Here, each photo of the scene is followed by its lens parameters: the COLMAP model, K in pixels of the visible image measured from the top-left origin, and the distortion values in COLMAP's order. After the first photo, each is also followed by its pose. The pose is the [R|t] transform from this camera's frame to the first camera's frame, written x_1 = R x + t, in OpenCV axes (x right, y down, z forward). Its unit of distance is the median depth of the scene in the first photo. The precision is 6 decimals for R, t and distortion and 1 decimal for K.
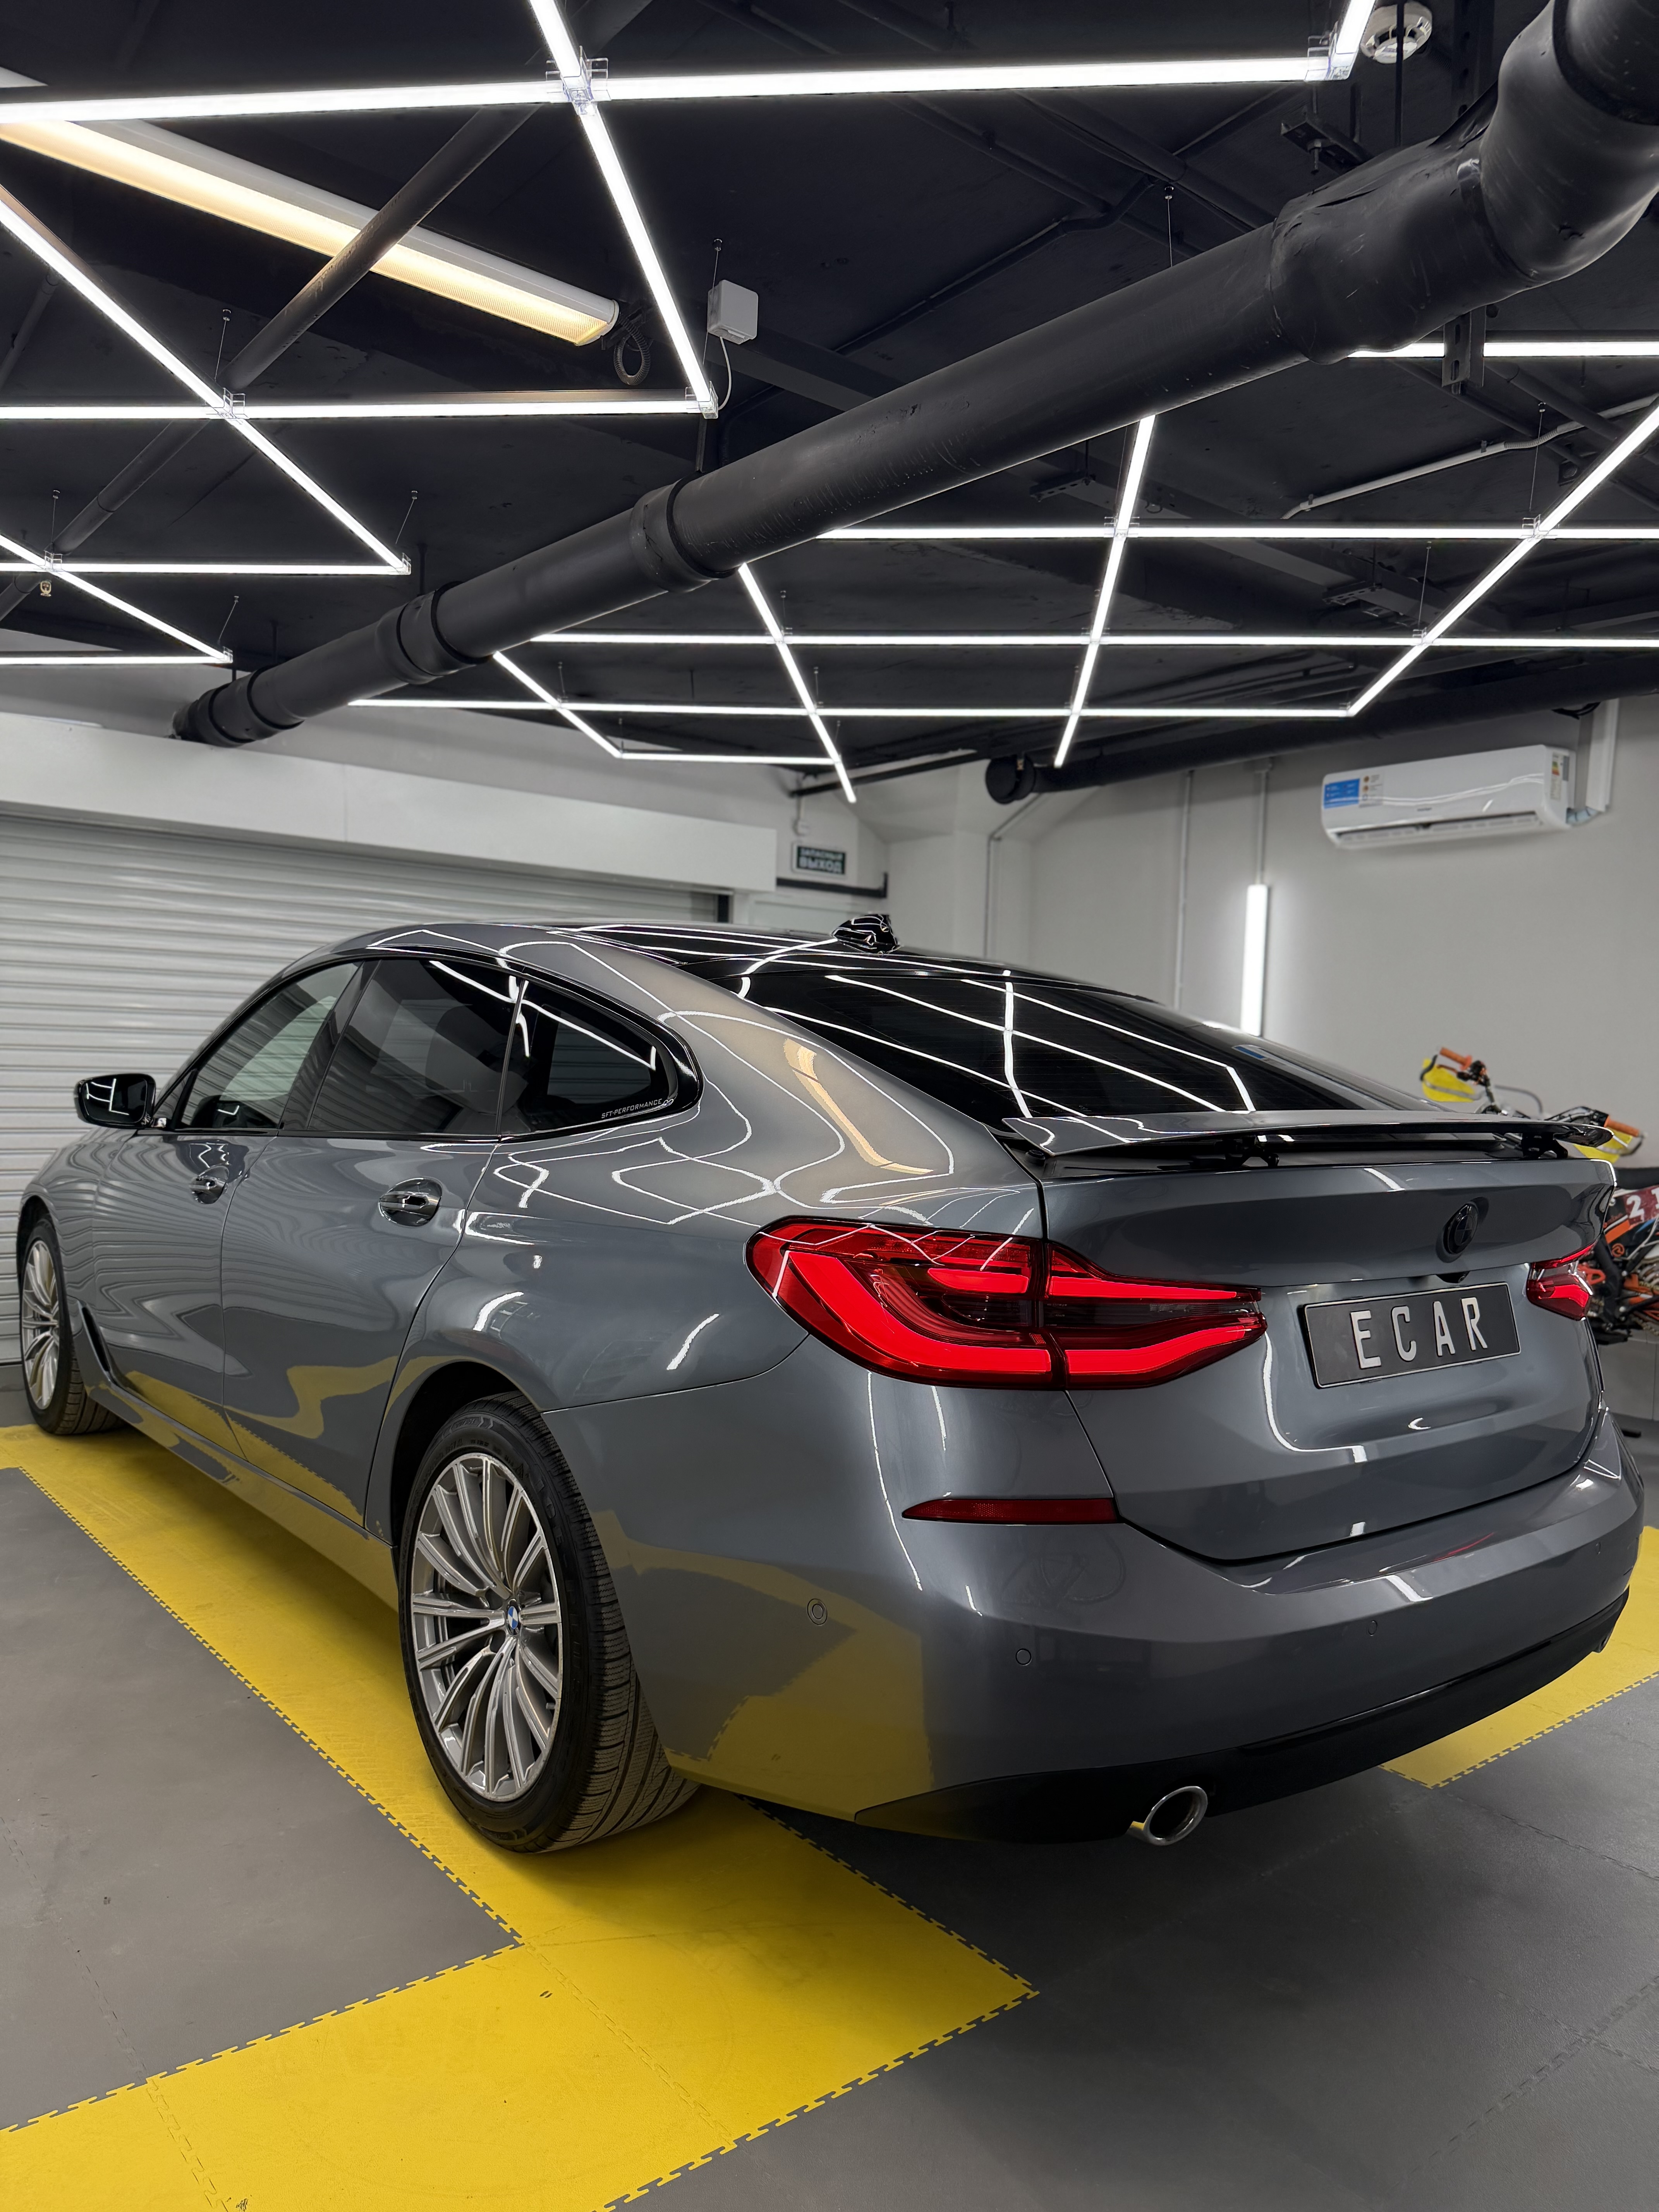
lens RADIAL K [[1551.9, 0, 800.1], [0, 1551.9, 1095.9], [0, 0, 1]] dist [0.046080, -0.057327]
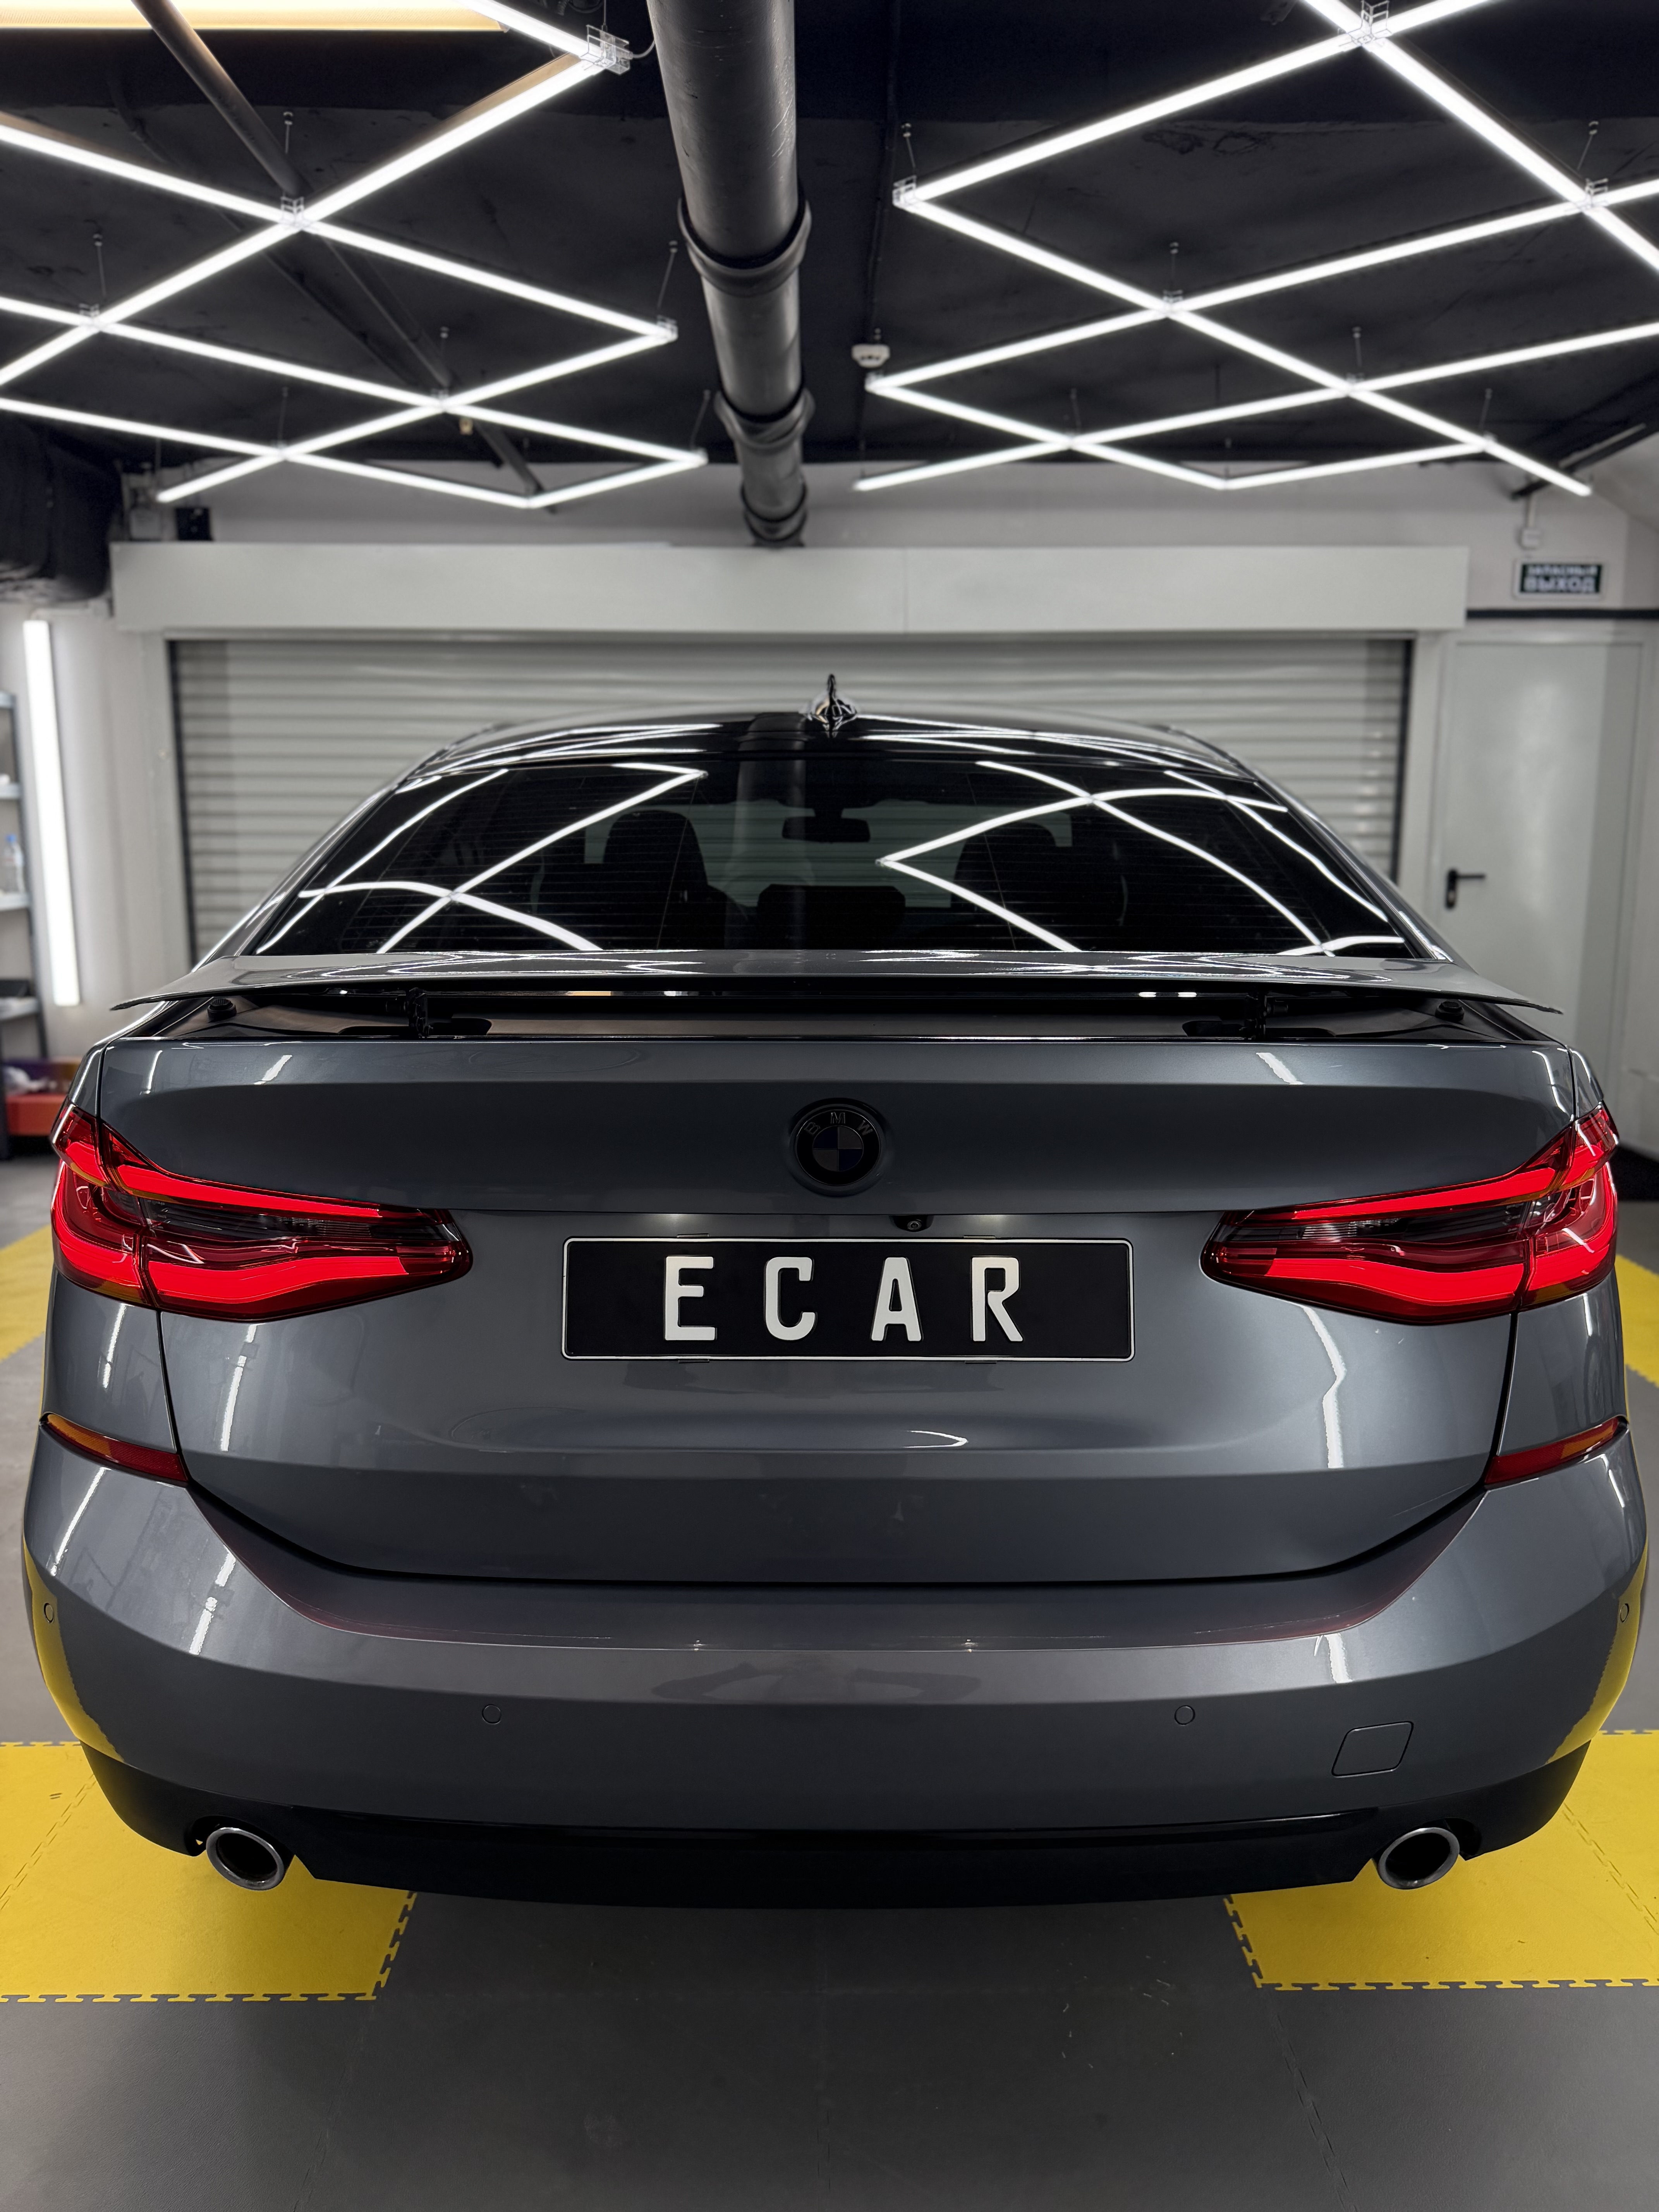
lens RADIAL K [[1551.9, 0, 805.7], [0, 1551.9, 1098.3], [0, 0, 1]] dist [0.046080, -0.057327]
pose [[0.790454, 0.073210, -0.608131, 0.286905], [0.010460, 0.991073, 0.132906, -0.005266], [0.612432, -0.111417, 0.782632, 0.190055]]
